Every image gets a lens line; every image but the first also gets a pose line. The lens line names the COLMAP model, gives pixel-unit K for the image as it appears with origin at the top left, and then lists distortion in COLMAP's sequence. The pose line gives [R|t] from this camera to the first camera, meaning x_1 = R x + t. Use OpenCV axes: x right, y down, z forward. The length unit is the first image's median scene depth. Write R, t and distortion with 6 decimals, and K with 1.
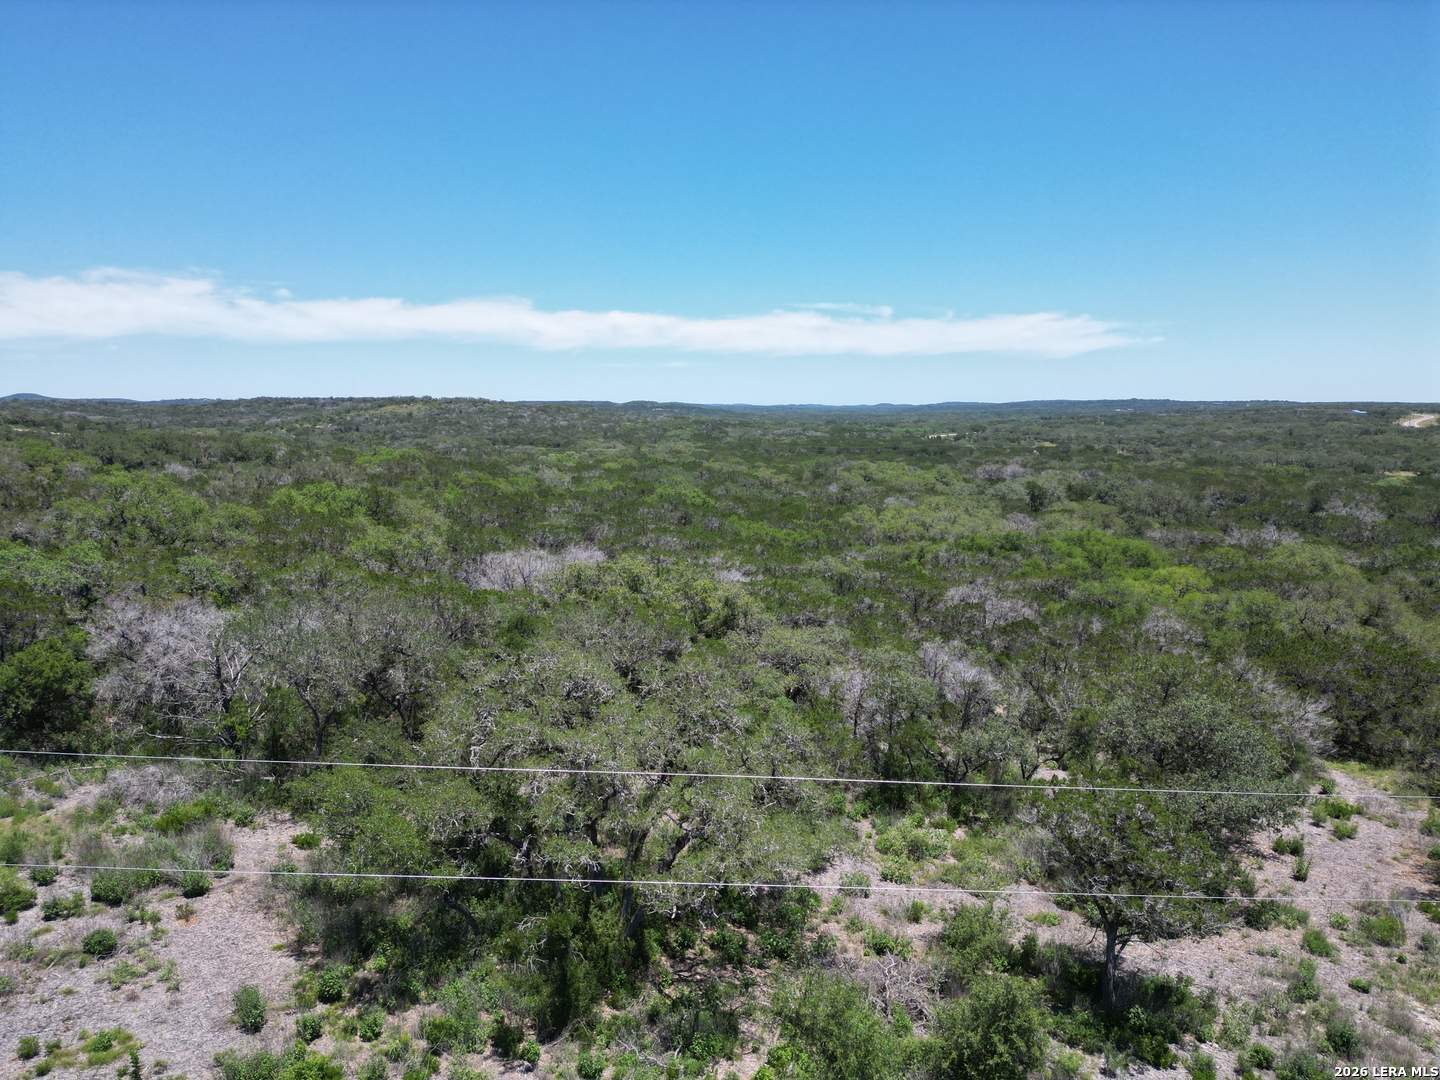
lens RADIAL K [[1008.4, 0, 717.7], [0, 1008.4, 537.2], [0, 0, 1]] dist [0.040540, -0.030914]
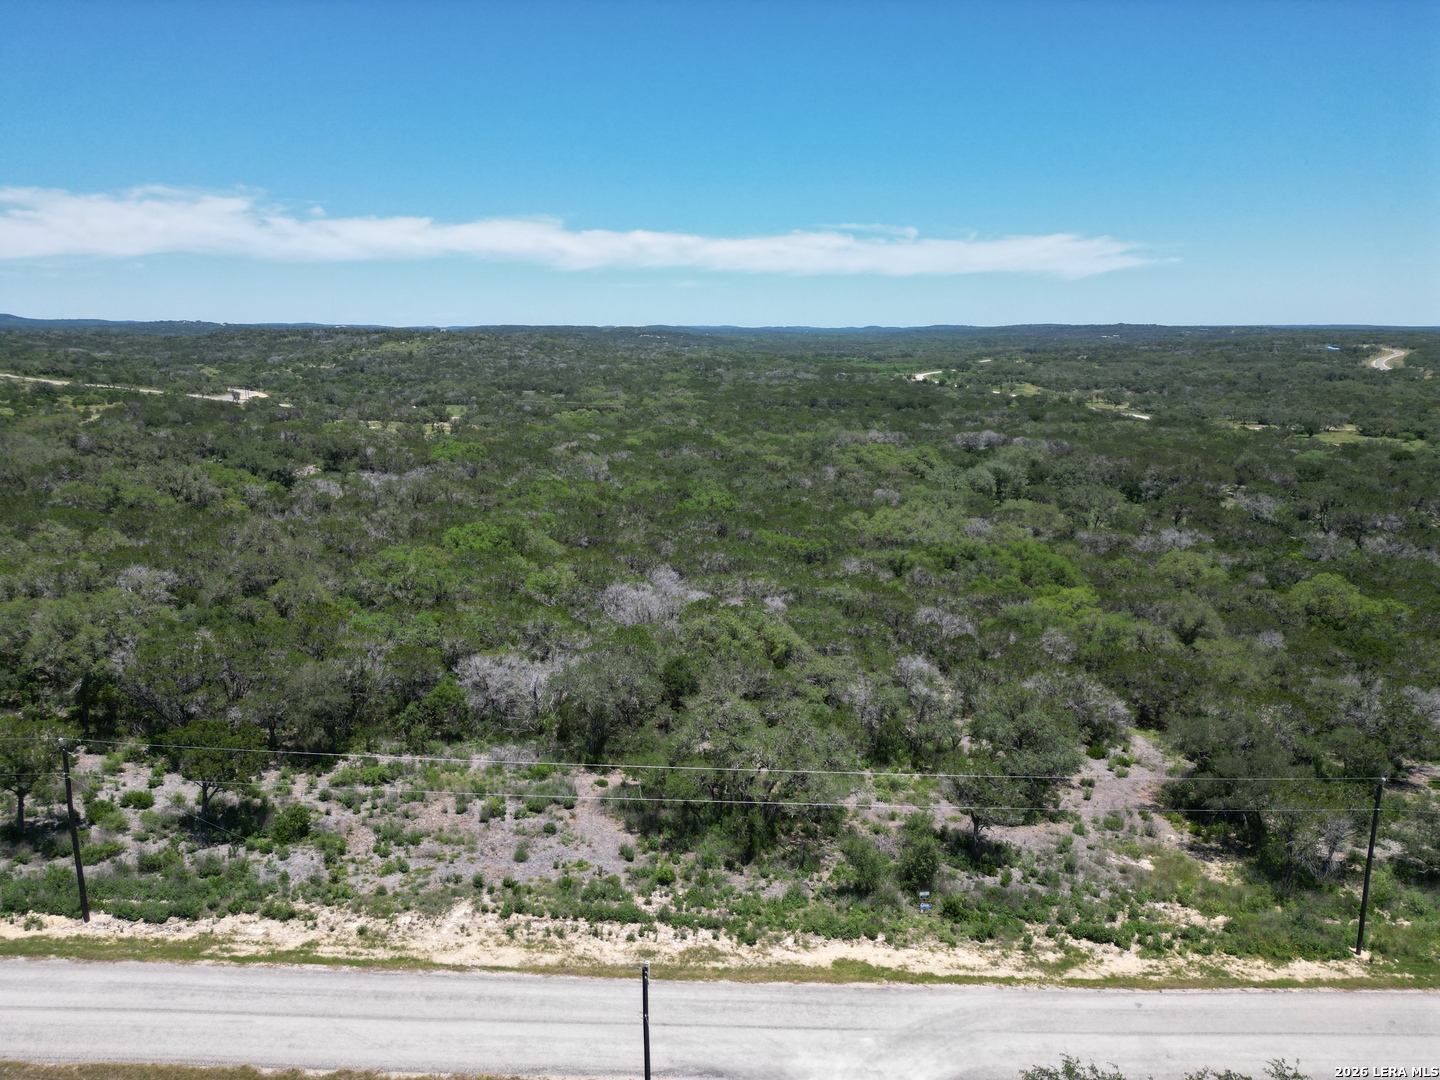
lens RADIAL K [[1008.4, 0, 718.3], [0, 1008.4, 536.9], [0, 0, 1]] dist [0.040540, -0.030914]
pose [[0.999888, 0.000247, 0.014951, -0.182689], [-0.001378, 0.997131, 0.075680, -0.336552], [-0.014890, -0.075692, 0.997020, -0.960395]]
